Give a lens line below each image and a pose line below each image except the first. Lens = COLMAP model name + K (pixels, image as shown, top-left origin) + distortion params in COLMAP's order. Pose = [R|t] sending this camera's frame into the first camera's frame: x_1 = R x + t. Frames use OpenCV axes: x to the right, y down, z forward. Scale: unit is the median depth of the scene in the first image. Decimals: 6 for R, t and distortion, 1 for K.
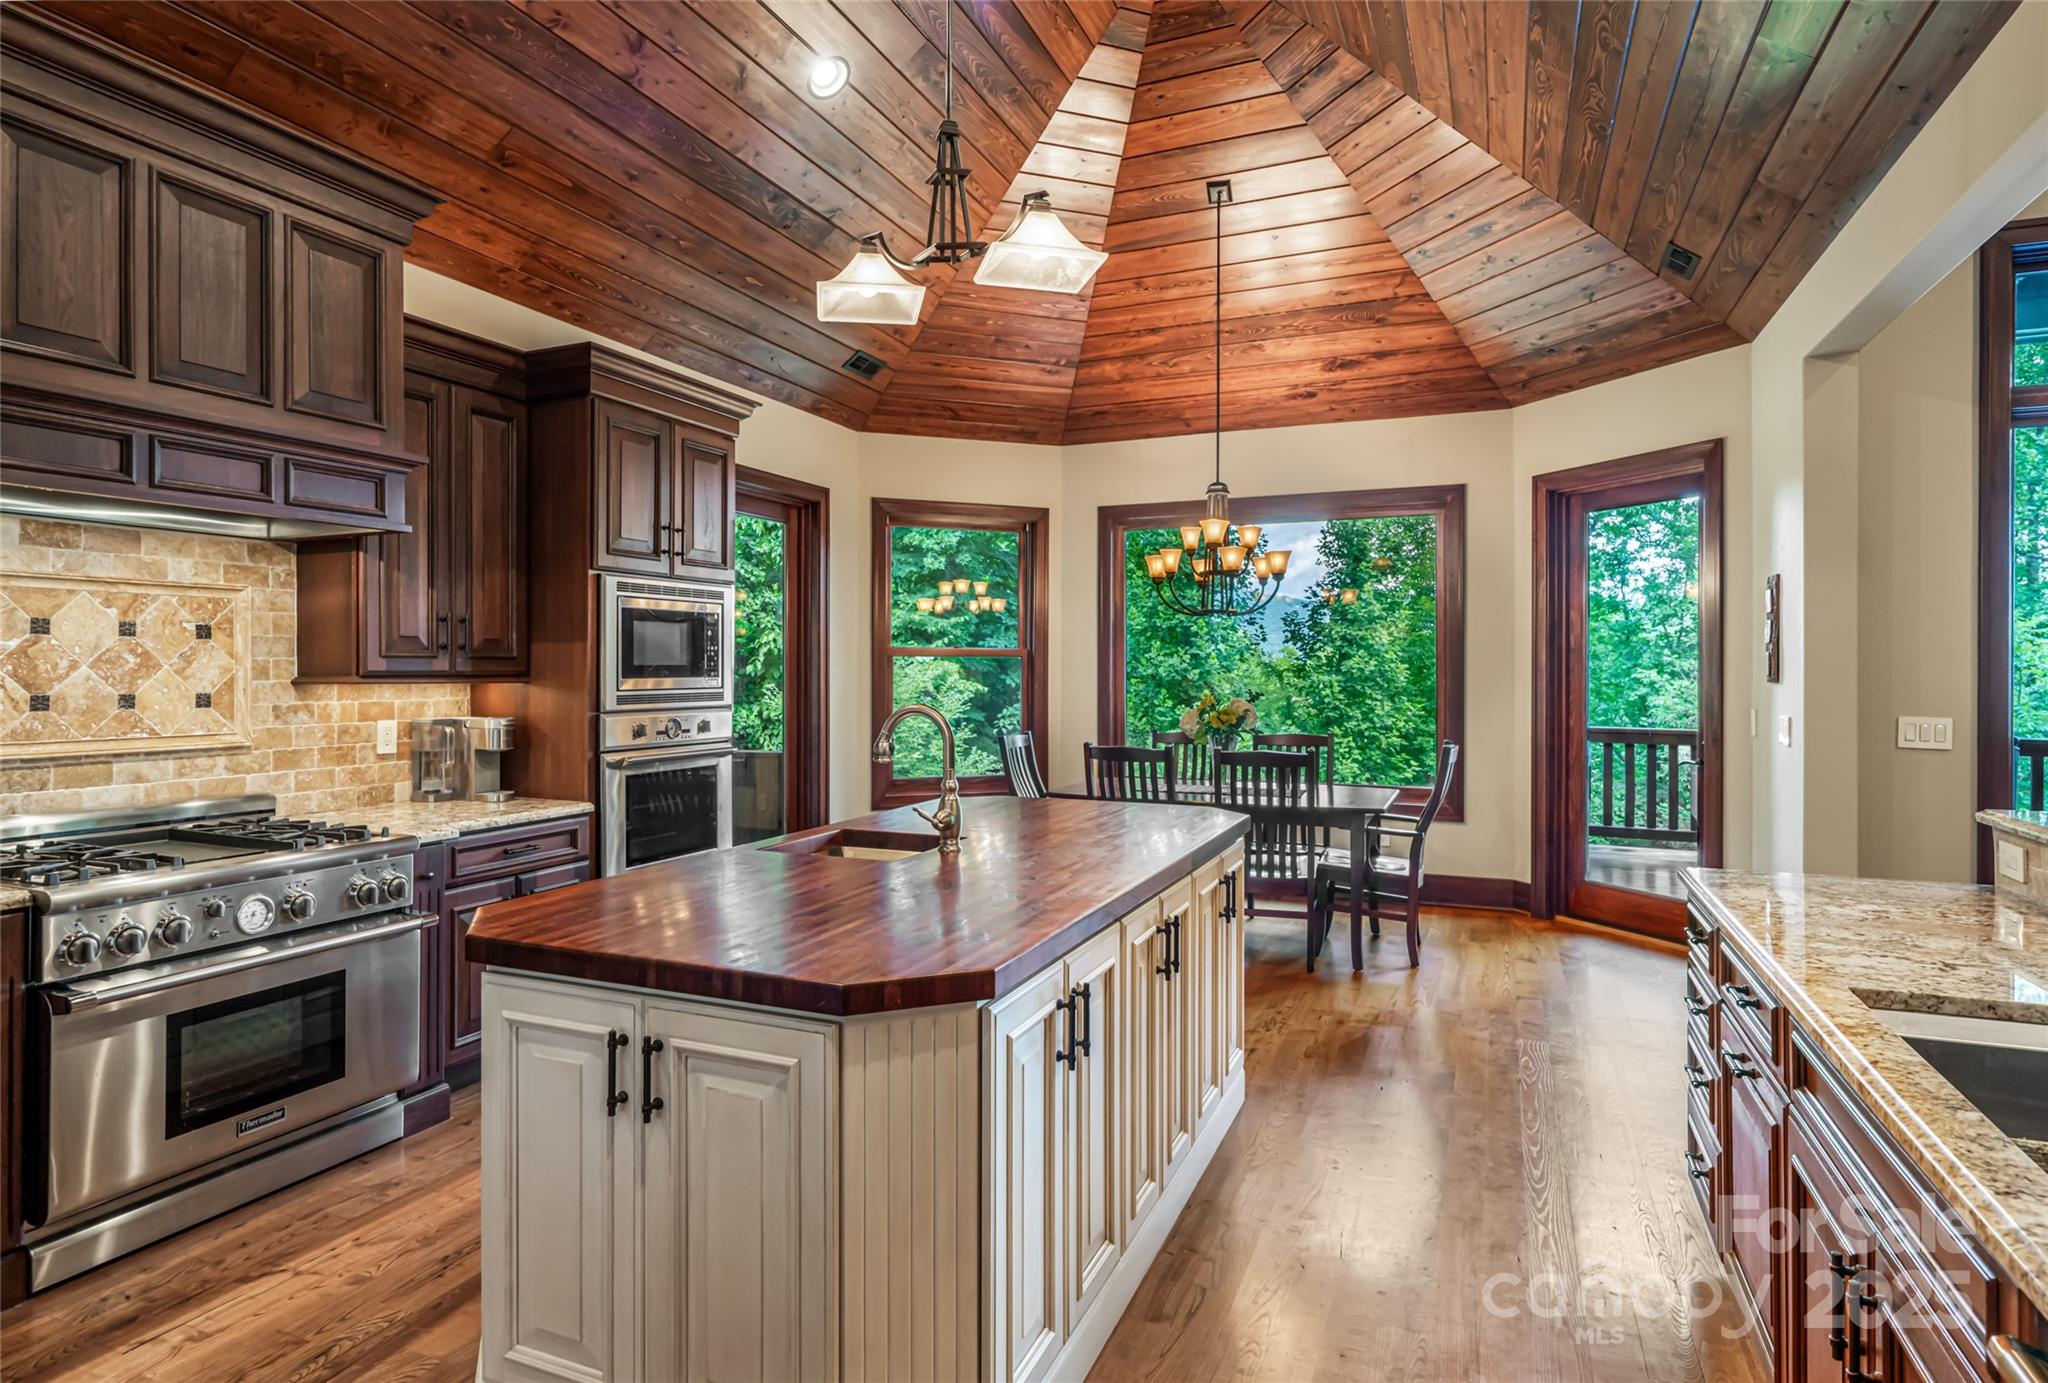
lens RADIAL K [[1128.9, 0, 1013.4], [0, 1128.9, 686.2], [0, 0, 1]] dist [-0.004997, -0.000459]
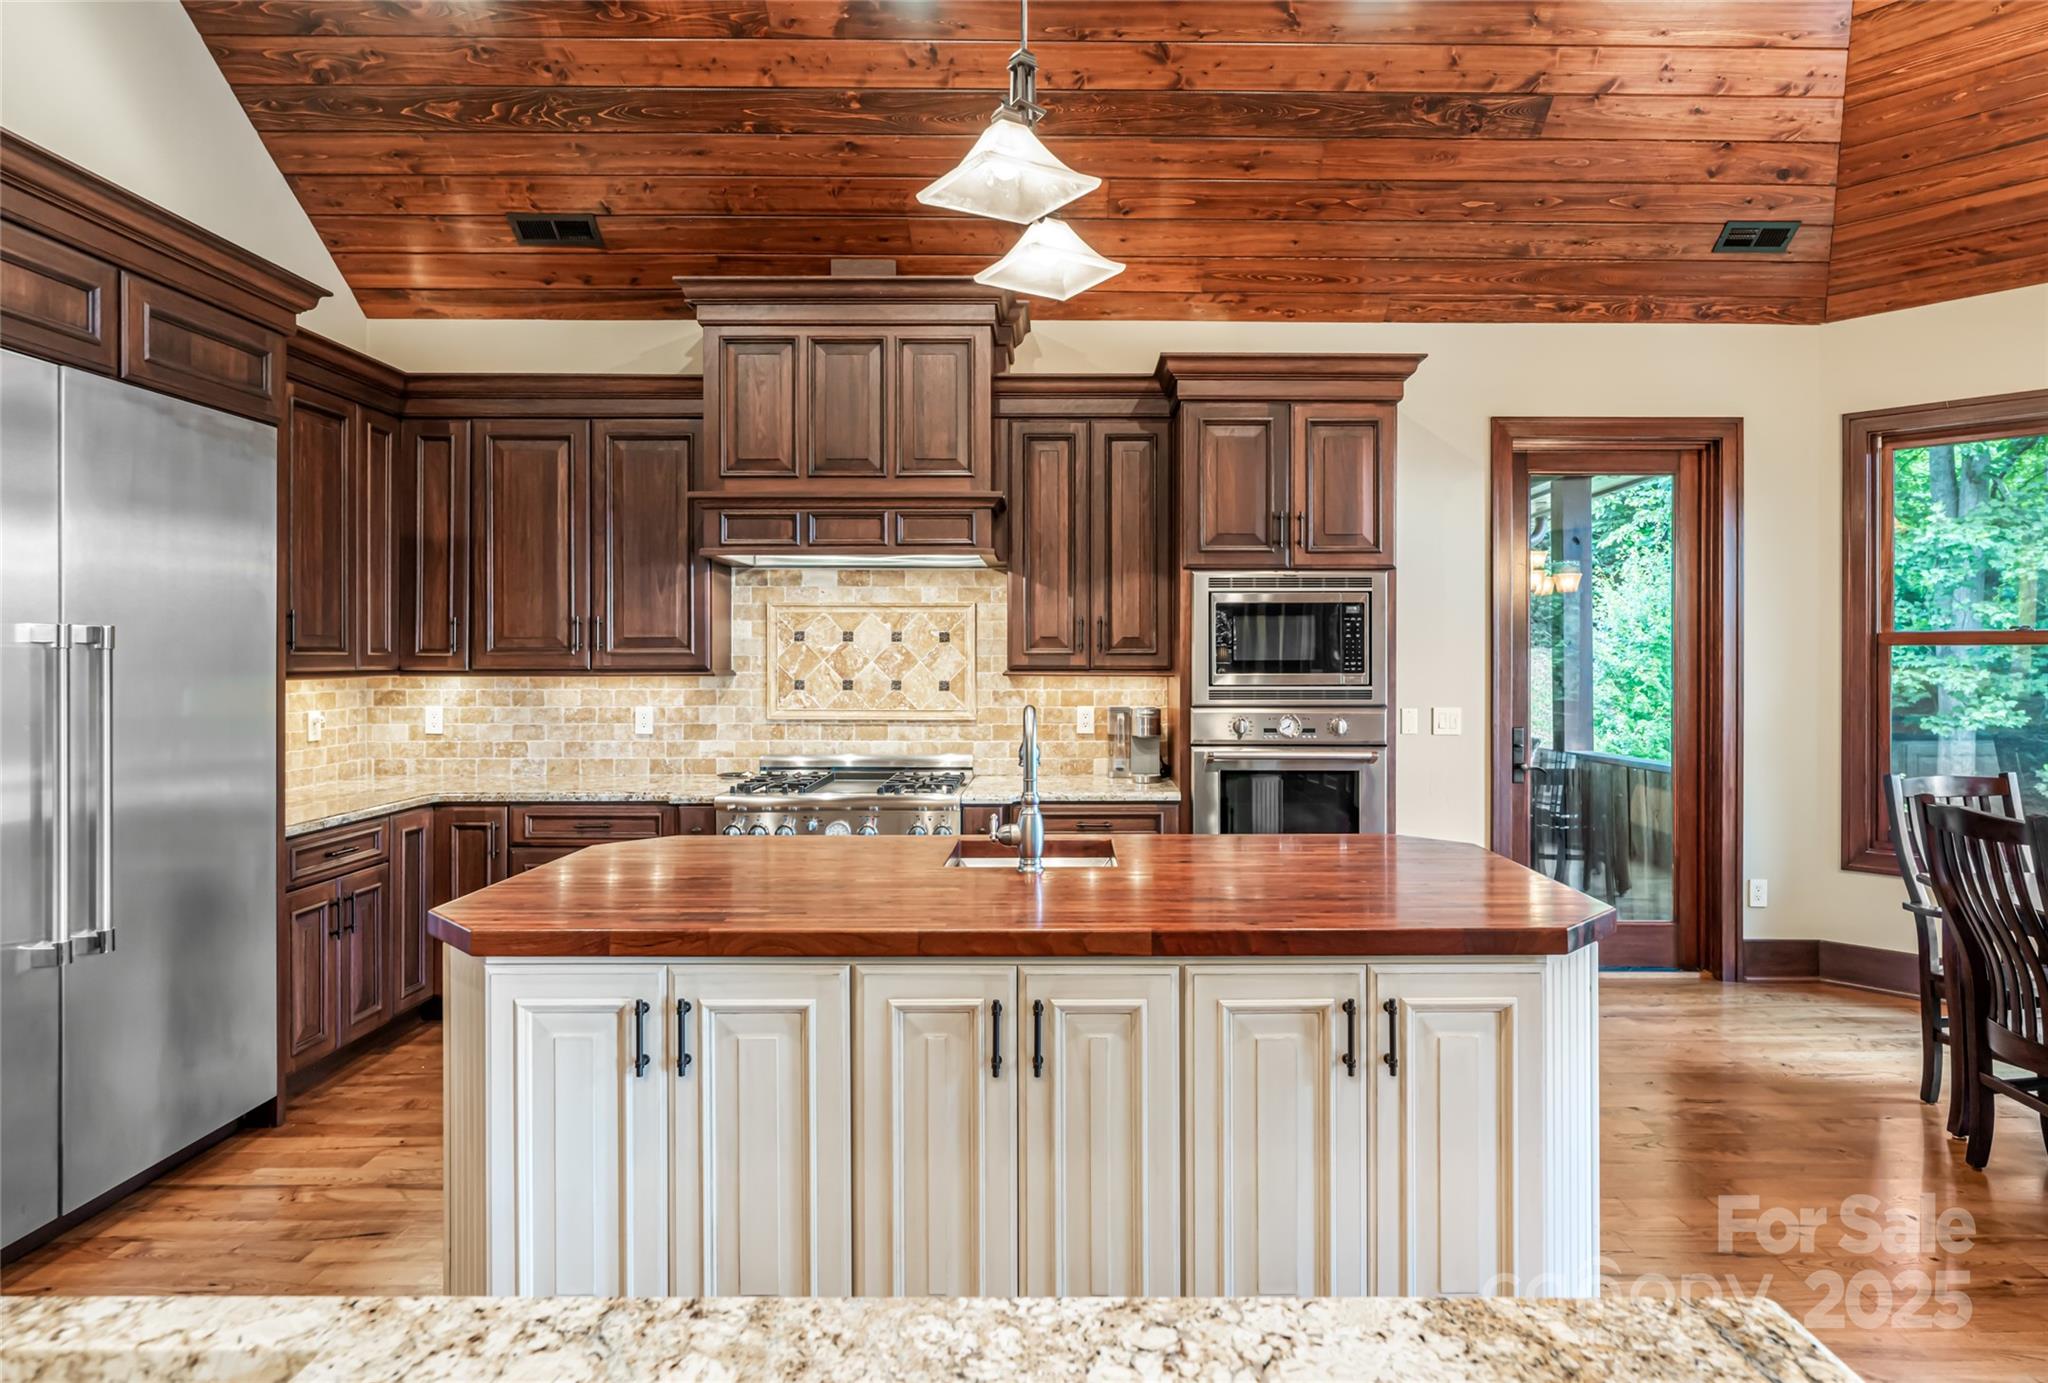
lens RADIAL K [[1131.6, 0, 1025.2], [0, 1131.6, 674.3], [0, 0, 1]] dist [-0.002005, -0.001817]
pose [[0.386479, 0.009766, -0.922246, 0.609113], [-0.014621, 0.999883, 0.004461, -0.009316], [0.922182, 0.011760, 0.386577, 0.529680]]
